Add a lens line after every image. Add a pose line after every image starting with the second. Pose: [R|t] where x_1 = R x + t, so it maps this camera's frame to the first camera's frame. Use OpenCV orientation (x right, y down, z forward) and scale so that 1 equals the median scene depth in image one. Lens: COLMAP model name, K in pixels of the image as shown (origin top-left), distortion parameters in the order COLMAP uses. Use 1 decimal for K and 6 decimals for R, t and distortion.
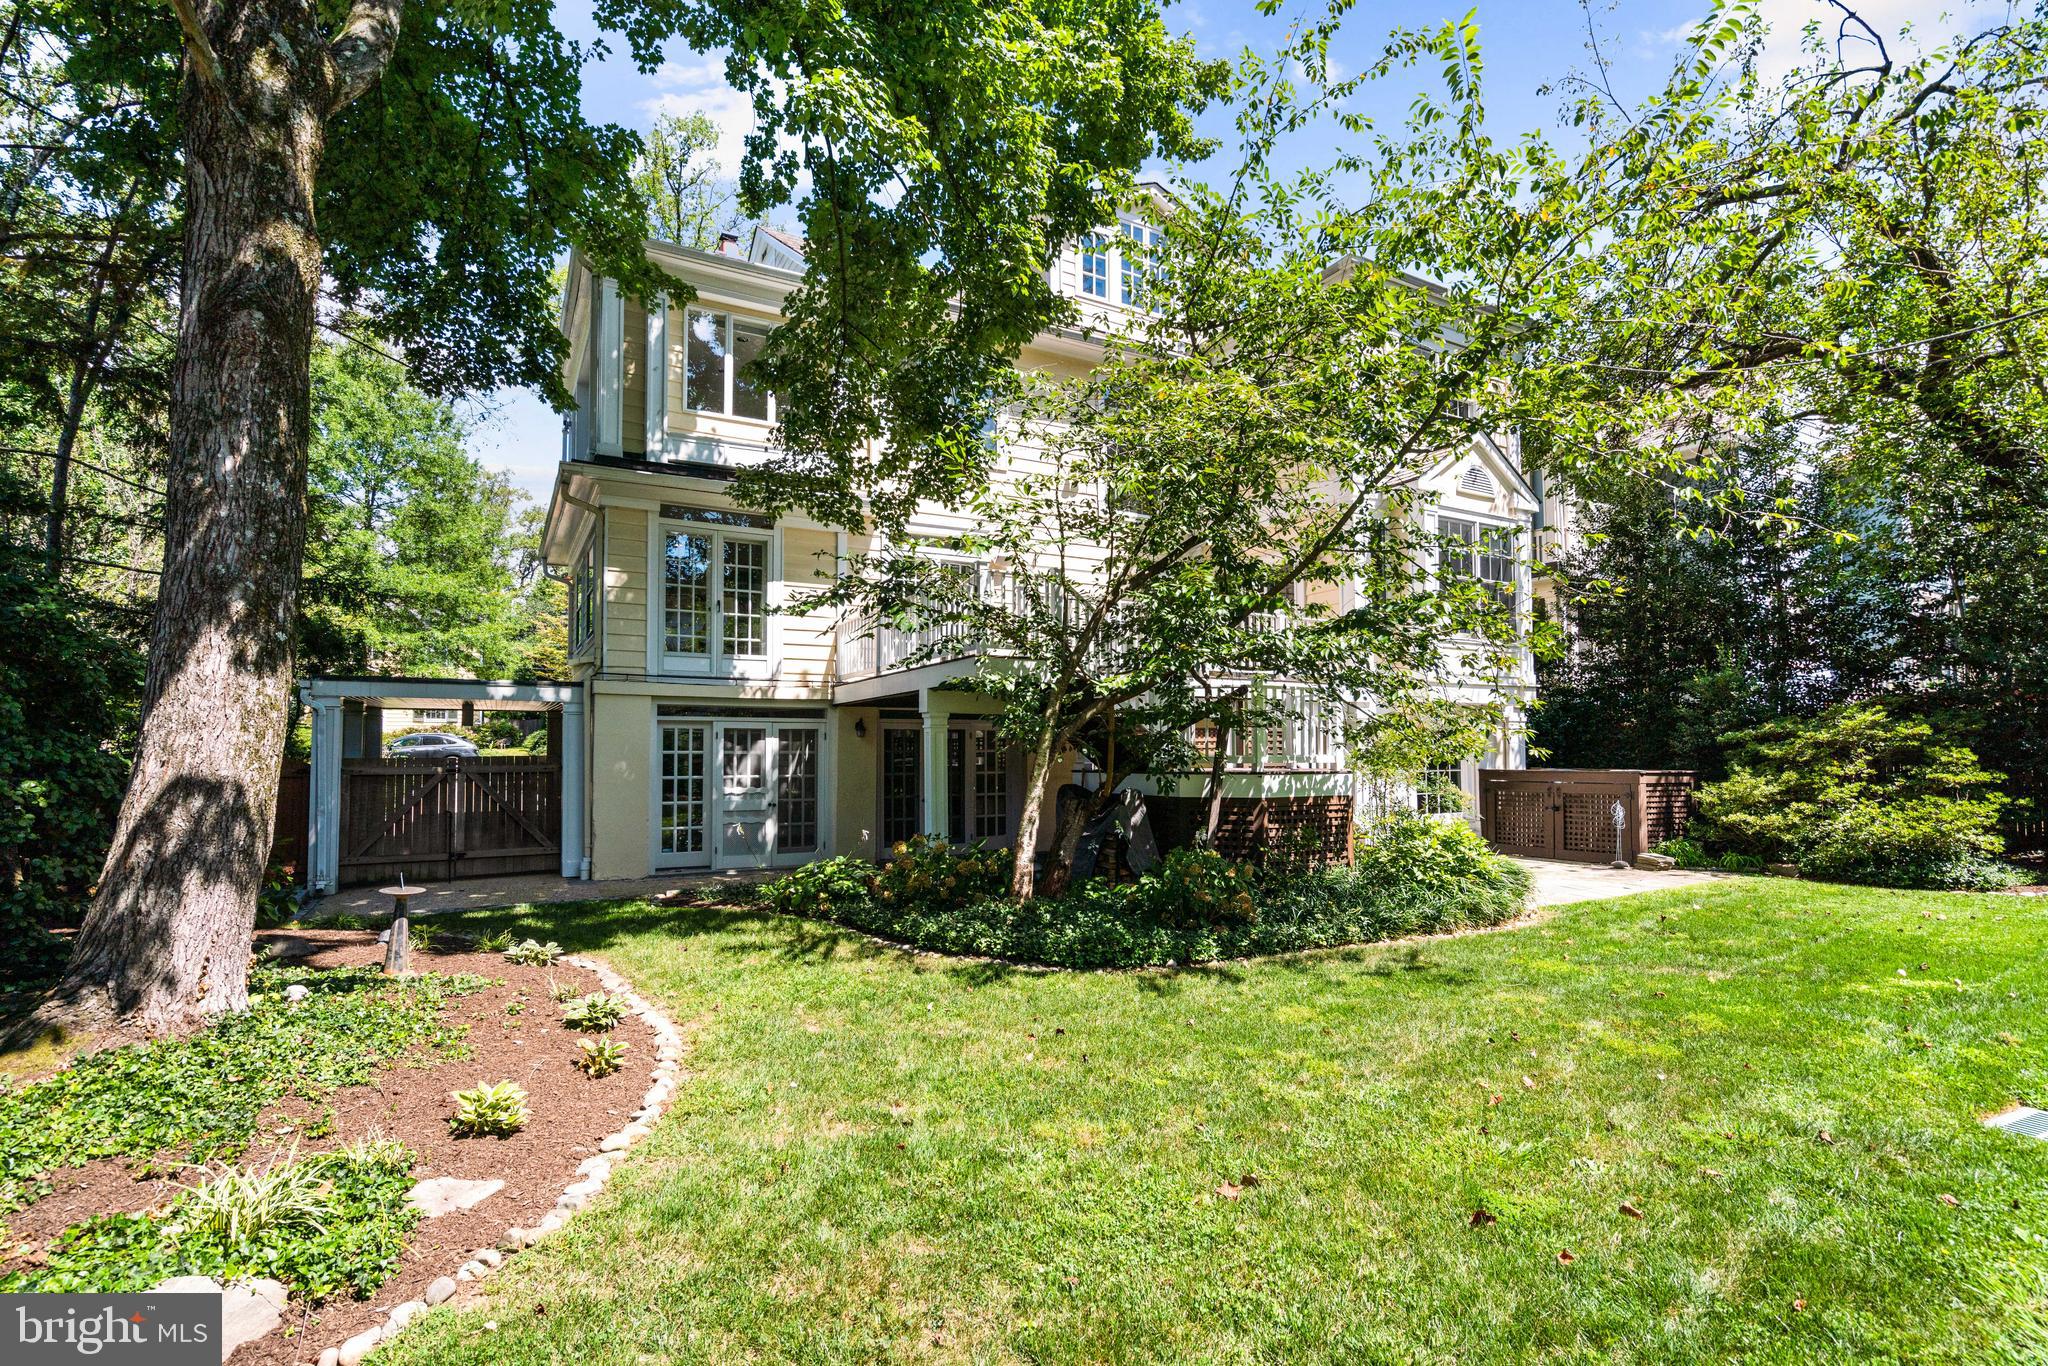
lens RADIAL K [[997.2, 0, 1019.1], [0, 997.2, 721.4], [0, 0, 1]] dist [-0.001449, -0.000218]
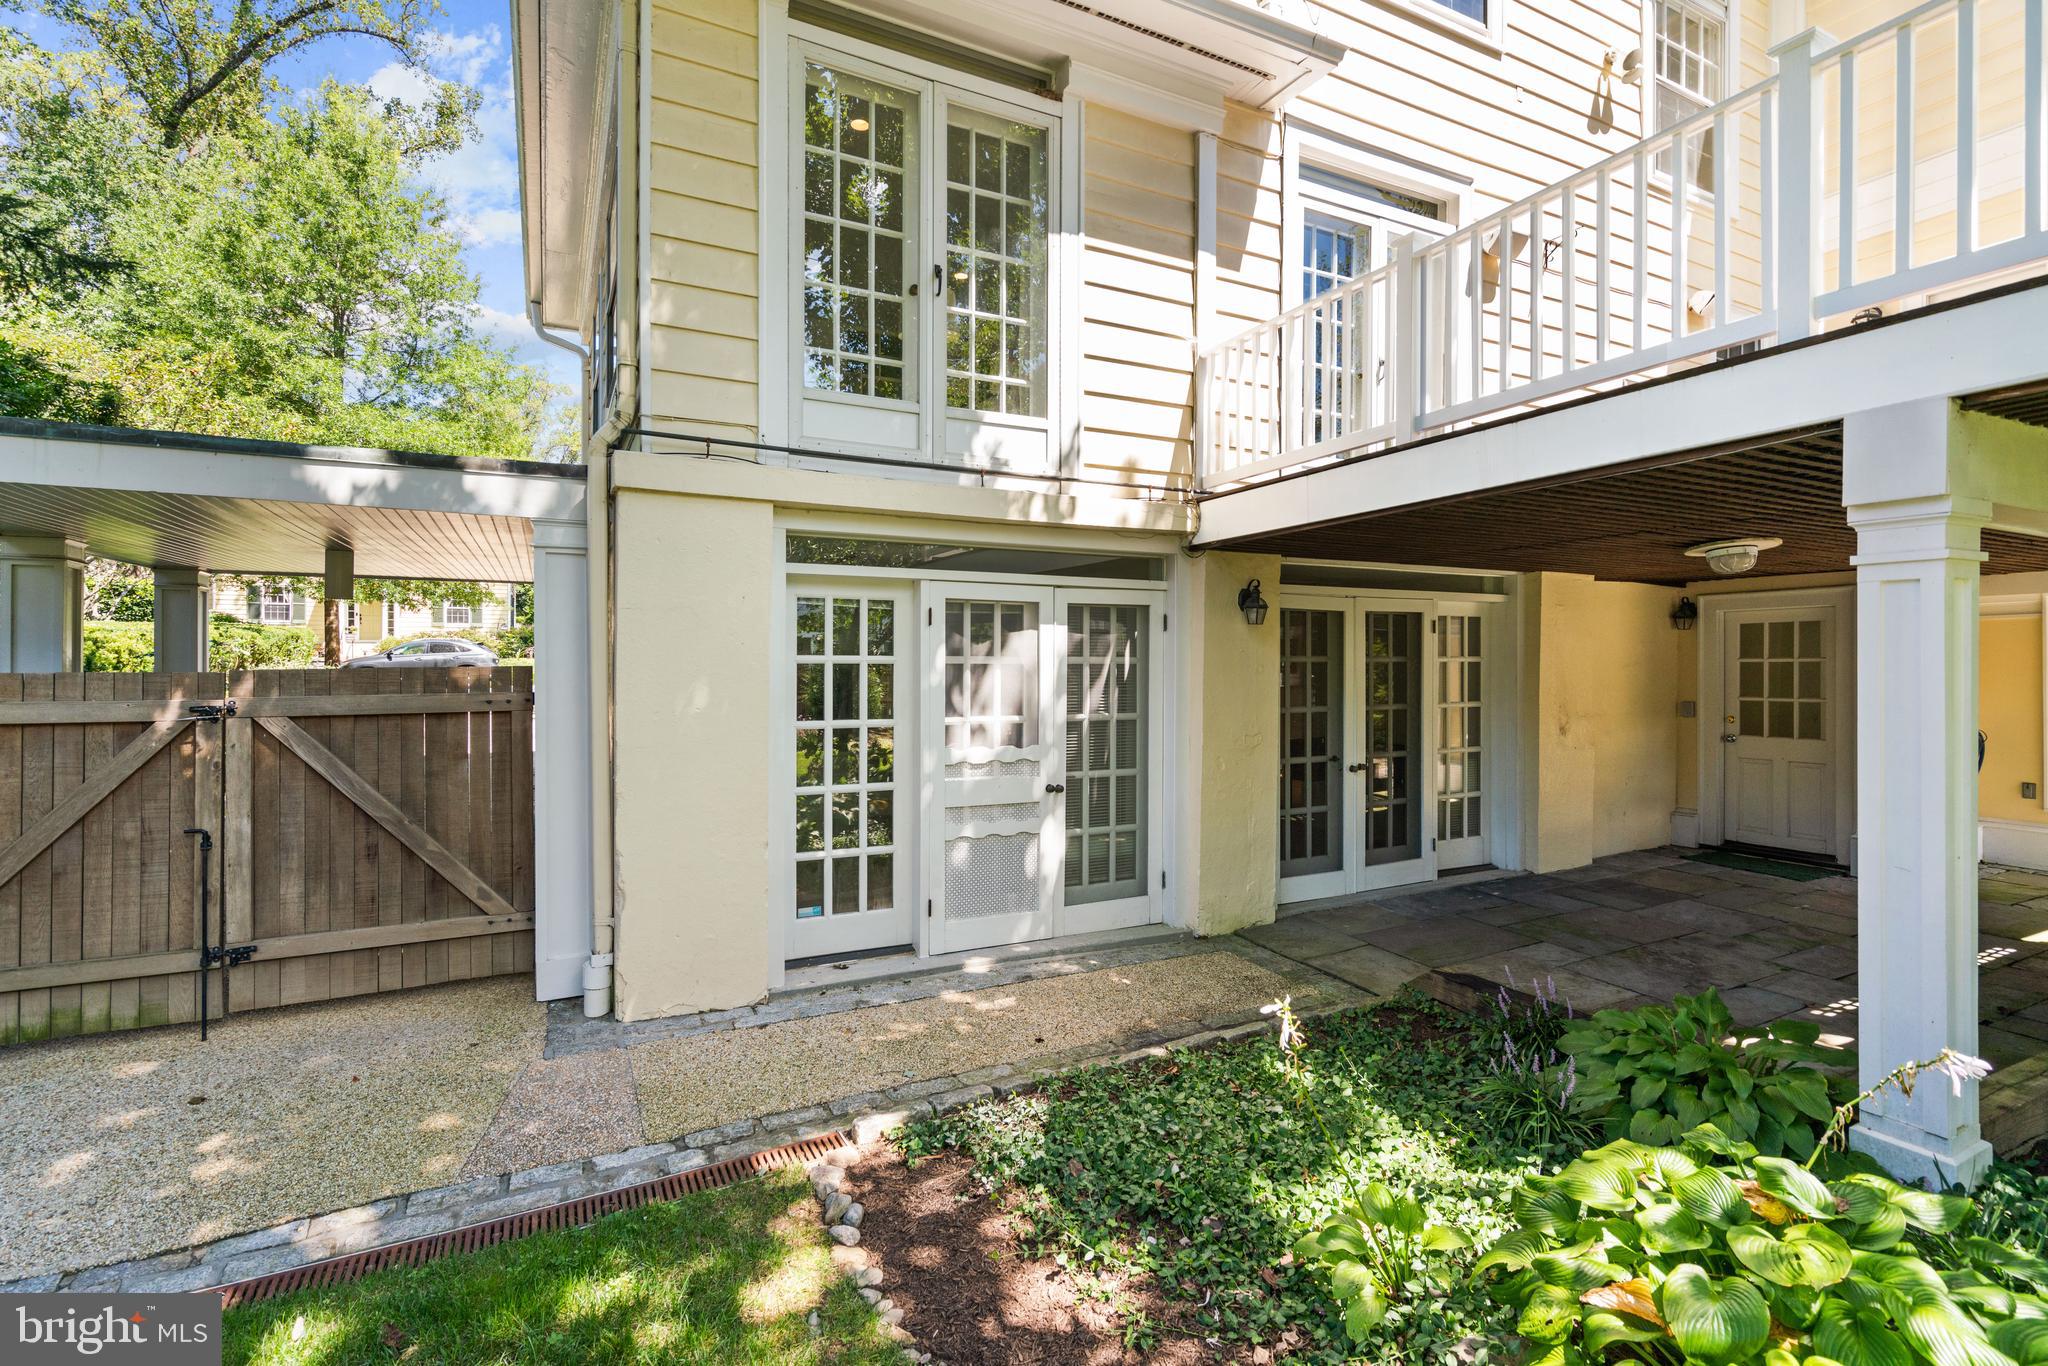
lens RADIAL K [[953.1, 0, 1022.3], [0, 953.1, 668.3], [0, 0, 1]] dist [0.007591, 0.000829]
pose [[0.999628, 0.000239, -0.027277, -0.250577], [0.000755, 0.999337, 0.036410, 0.020315], [0.027267, -0.036417, 0.998965, 0.608262]]
